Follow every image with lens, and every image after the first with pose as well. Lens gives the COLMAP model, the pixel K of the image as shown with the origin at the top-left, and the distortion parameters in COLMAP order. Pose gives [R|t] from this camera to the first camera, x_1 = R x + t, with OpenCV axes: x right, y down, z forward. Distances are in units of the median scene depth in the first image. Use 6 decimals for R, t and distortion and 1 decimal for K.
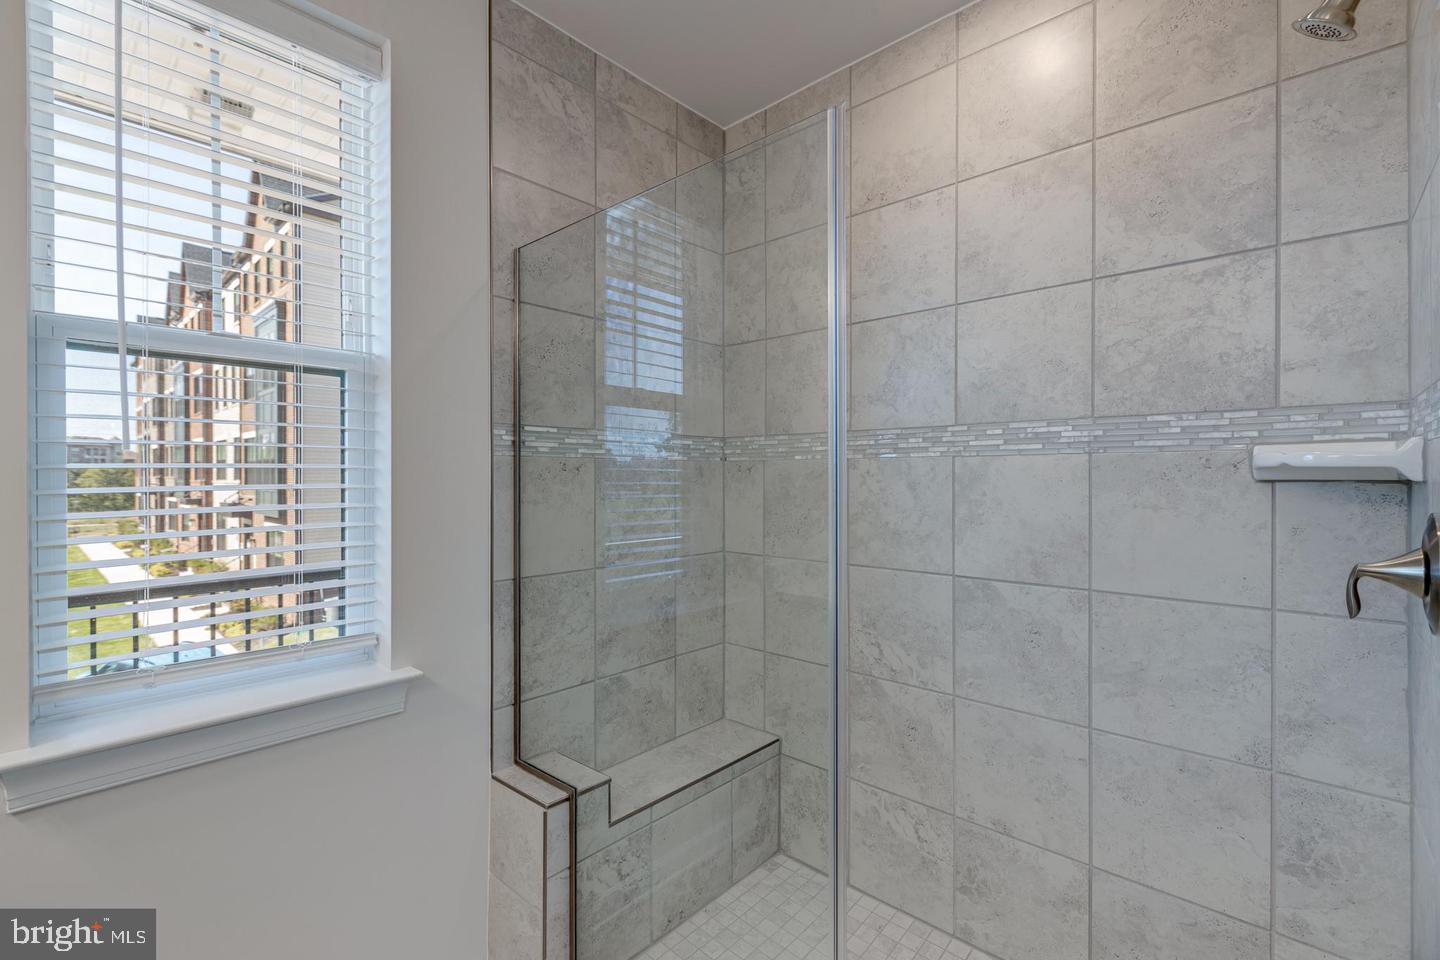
lens RADIAL K [[634.0, 0, 723.2], [0, 634.0, 478.4], [0, 0, 1]] dist [0.001756, -0.002219]
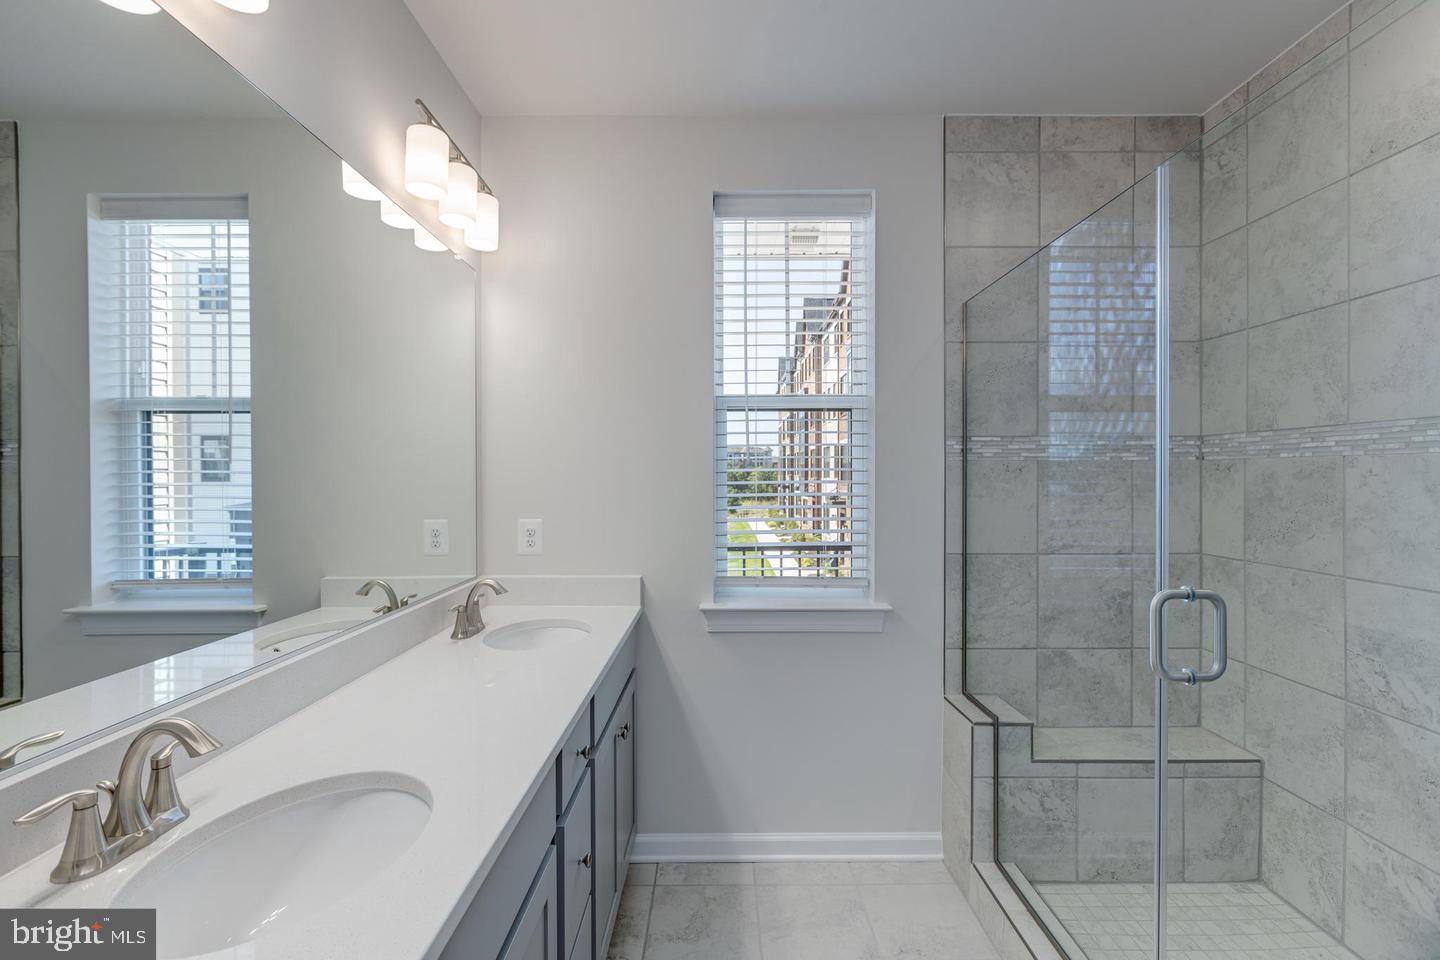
lens RADIAL K [[634.0, 0, 719.2], [0, 634.0, 478.9], [0, 0, 1]] dist [0.001756, -0.002219]
pose [[0.666220, 0.004791, -0.745740, 0.280207], [-0.002277, 0.999988, 0.004391, -0.001228], [0.745751, -0.001227, 0.666223, -0.226042]]
